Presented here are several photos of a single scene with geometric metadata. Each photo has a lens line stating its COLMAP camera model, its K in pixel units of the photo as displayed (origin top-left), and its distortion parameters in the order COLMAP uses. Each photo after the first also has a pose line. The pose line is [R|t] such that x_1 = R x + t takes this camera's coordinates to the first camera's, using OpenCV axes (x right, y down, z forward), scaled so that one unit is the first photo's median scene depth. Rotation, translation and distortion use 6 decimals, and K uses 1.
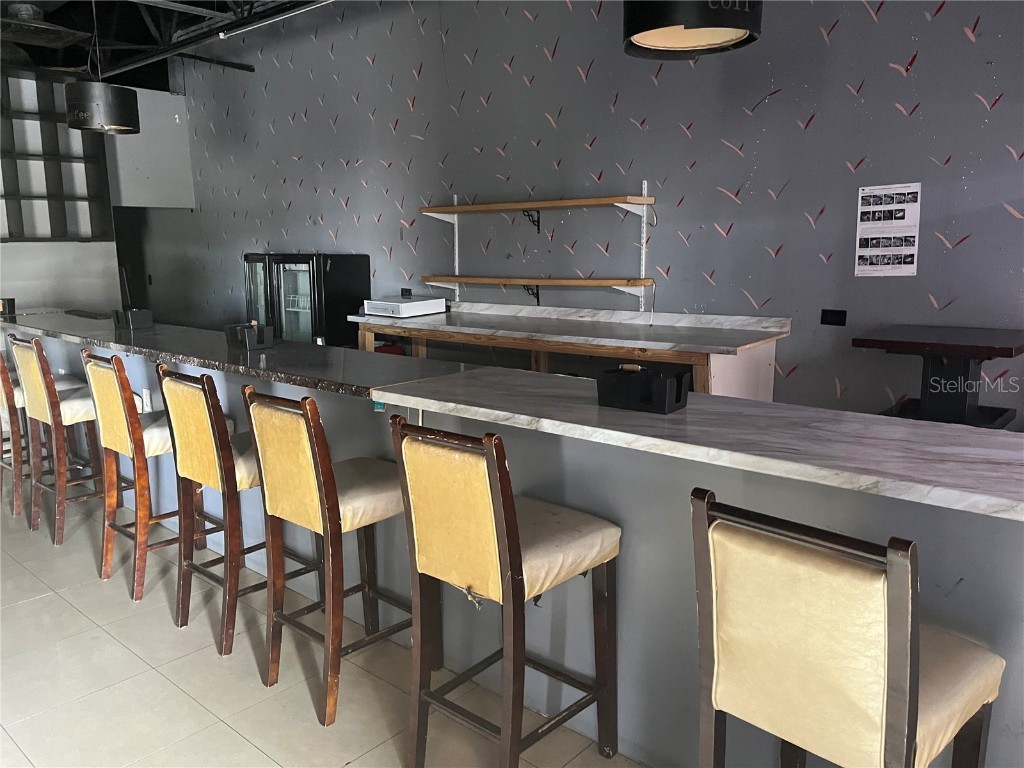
lens RADIAL K [[765.7, 0, 509.3], [0, 765.7, 391.4], [0, 0, 1]] dist [0.052373, -0.074285]
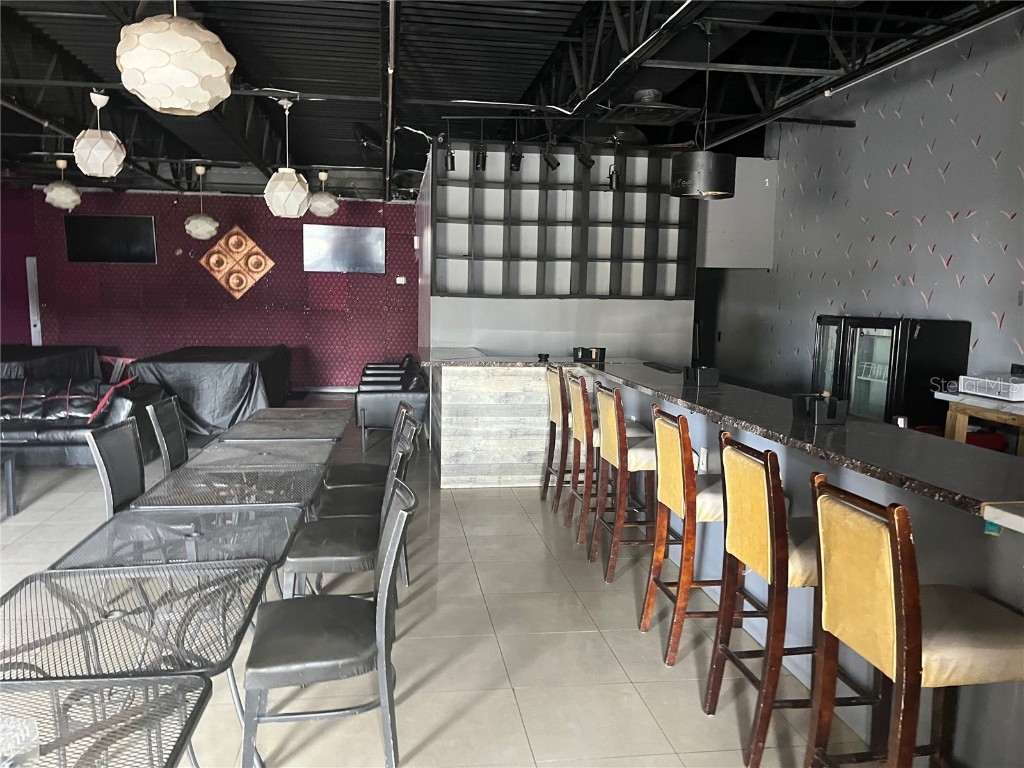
lens RADIAL K [[765.7, 0, 506.0], [0, 765.7, 374.3], [0, 0, 1]] dist [0.052373, -0.074285]
pose [[0.764230, 0.084596, -0.639371, -0.038165], [-0.145151, 0.988487, -0.042709, -0.017042], [0.628397, 0.125445, 0.767711, 0.062148]]
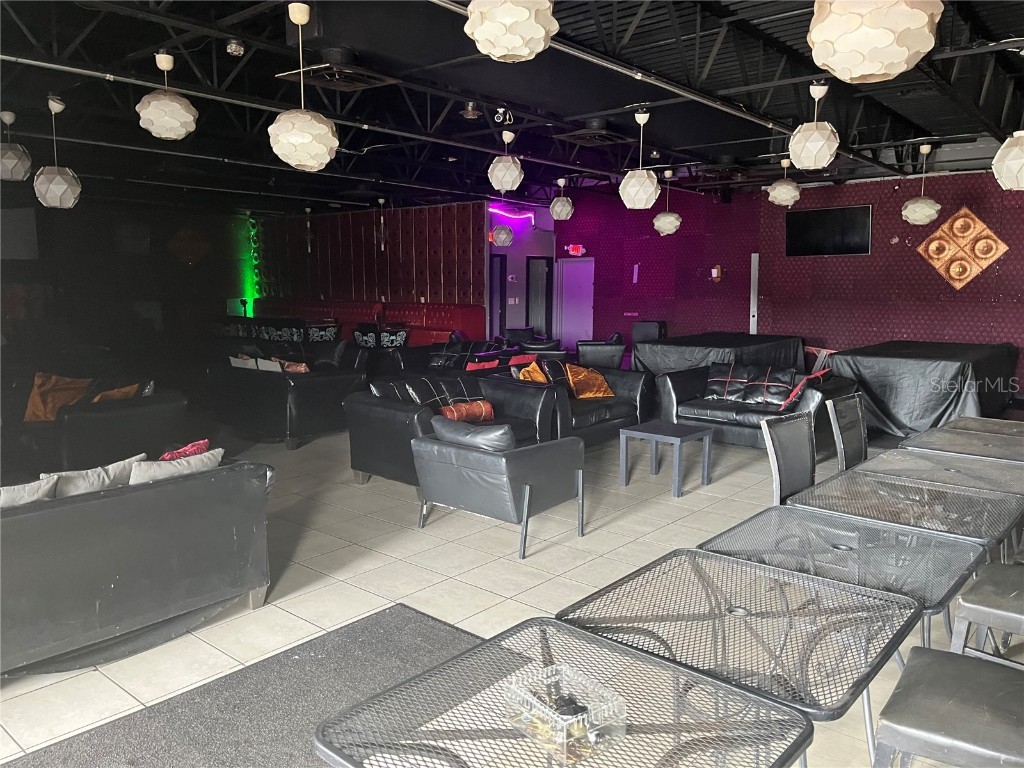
lens RADIAL K [[765.7, 0, 504.1], [0, 765.7, 383.0], [0, 0, 1]] dist [0.052373, -0.074285]
pose [[-0.001642, 0.137234, -0.990537, -0.059786], [-0.193450, 0.971784, 0.134957, -0.022052], [0.981109, 0.191841, 0.024952, 0.096646]]
